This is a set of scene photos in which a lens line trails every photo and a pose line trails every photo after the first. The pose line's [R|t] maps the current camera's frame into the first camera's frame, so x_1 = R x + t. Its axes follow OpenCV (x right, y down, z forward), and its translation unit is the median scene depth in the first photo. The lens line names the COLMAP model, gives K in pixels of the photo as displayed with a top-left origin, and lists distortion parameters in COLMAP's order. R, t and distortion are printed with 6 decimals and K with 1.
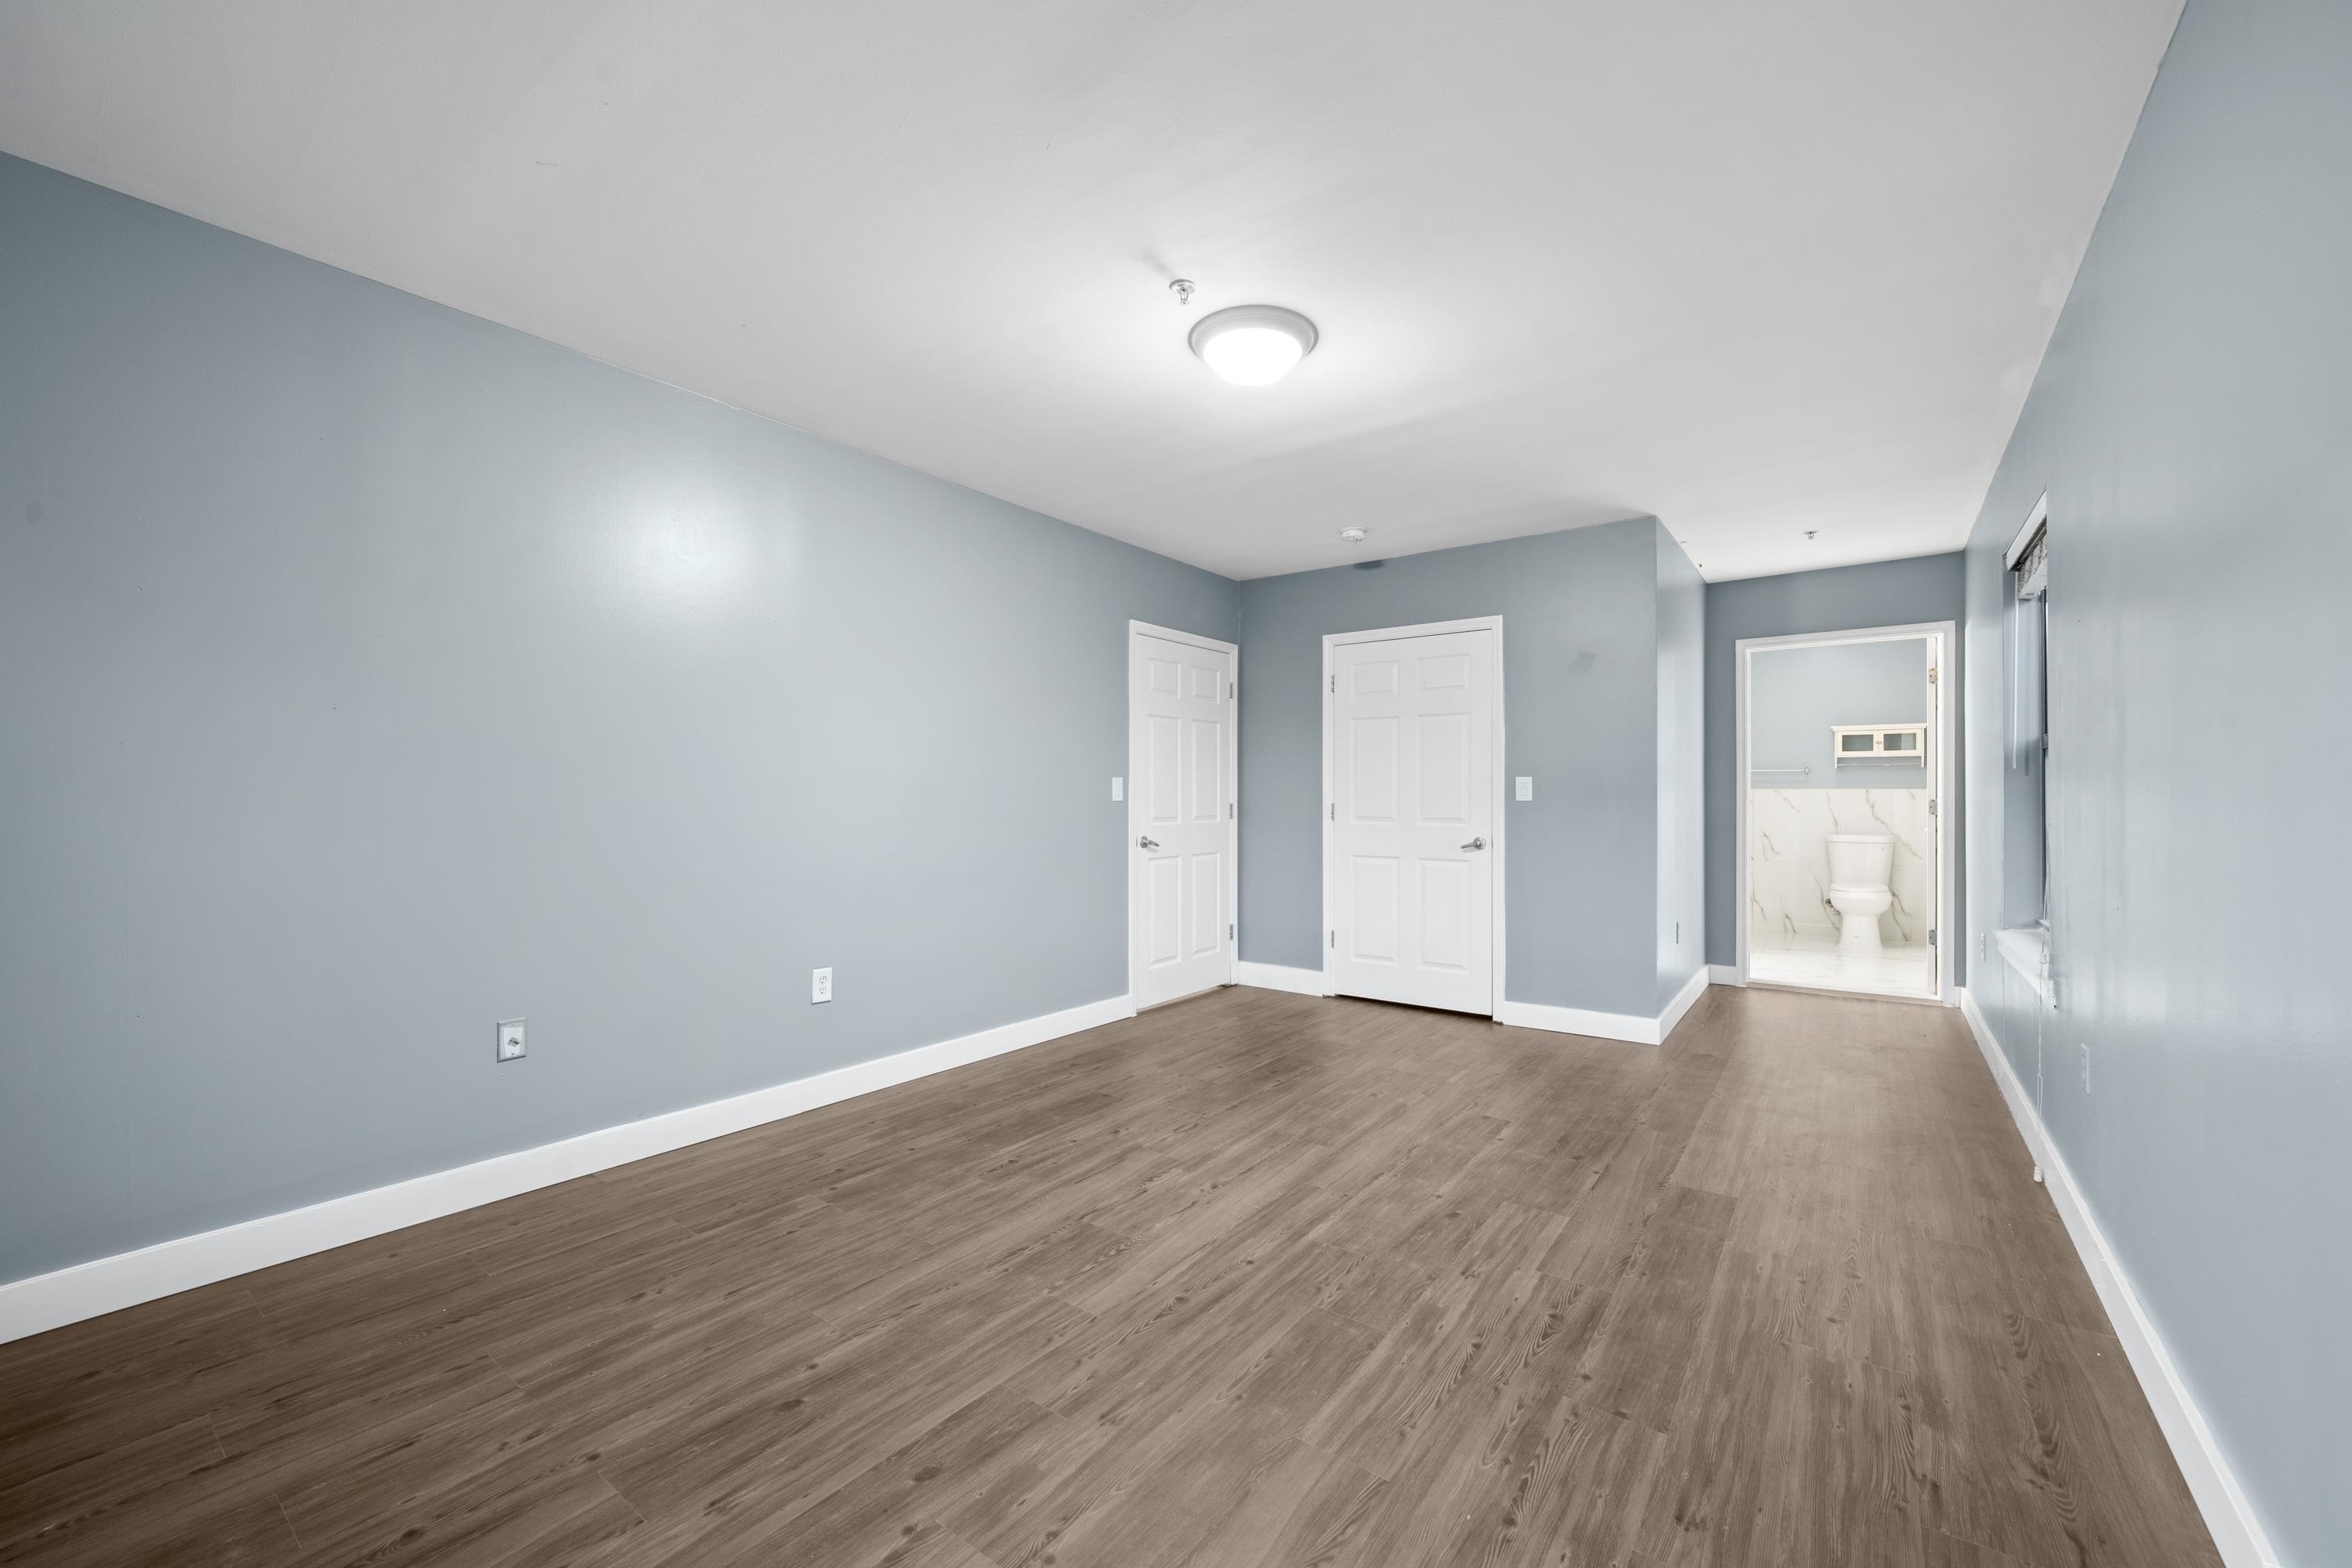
lens RADIAL K [[926.1, 0, 1180.8], [0, 926.1, 787.3], [0, 0, 1]] dist [-0.002040, 0.000915]
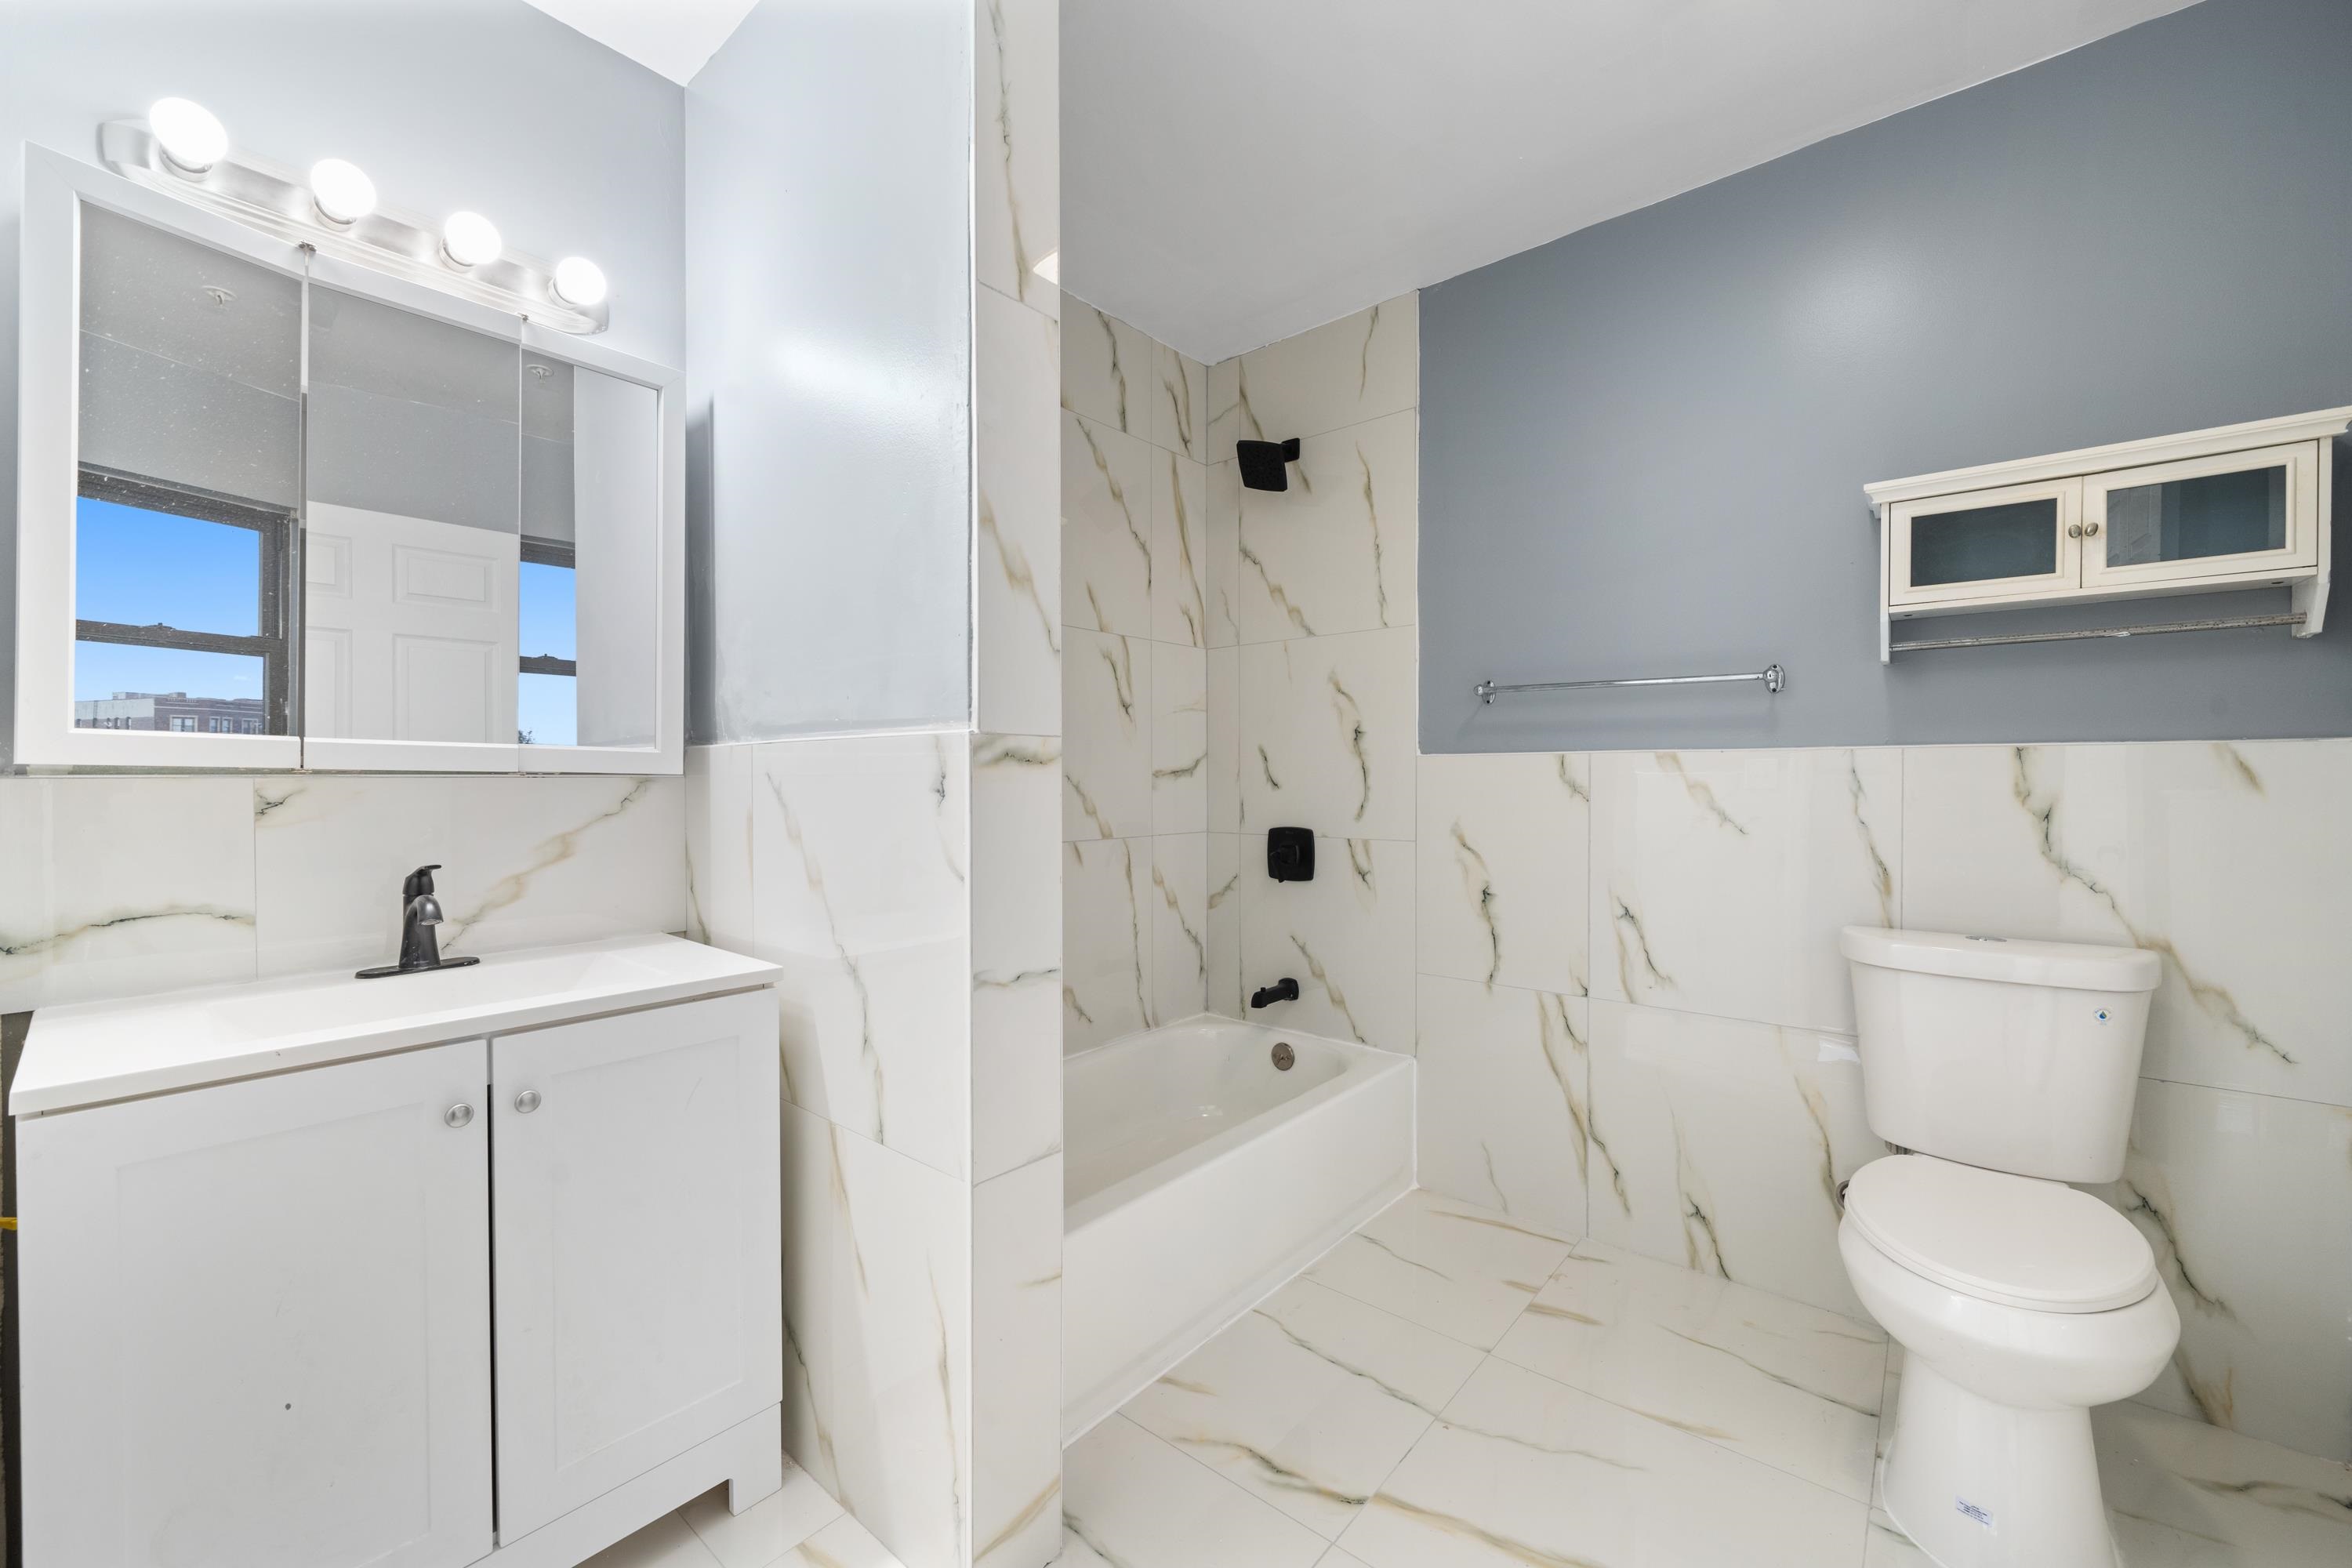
lens RADIAL K [[926.1, 0, 1172.1], [0, 926.1, 778.2], [0, 0, 1]] dist [-0.002040, 0.000915]
pose [[0.997451, -0.005710, -0.071123, 1.026261], [0.006954, 0.999827, 0.017252, 0.009425], [0.071013, -0.017702, 0.997318, 1.417530]]
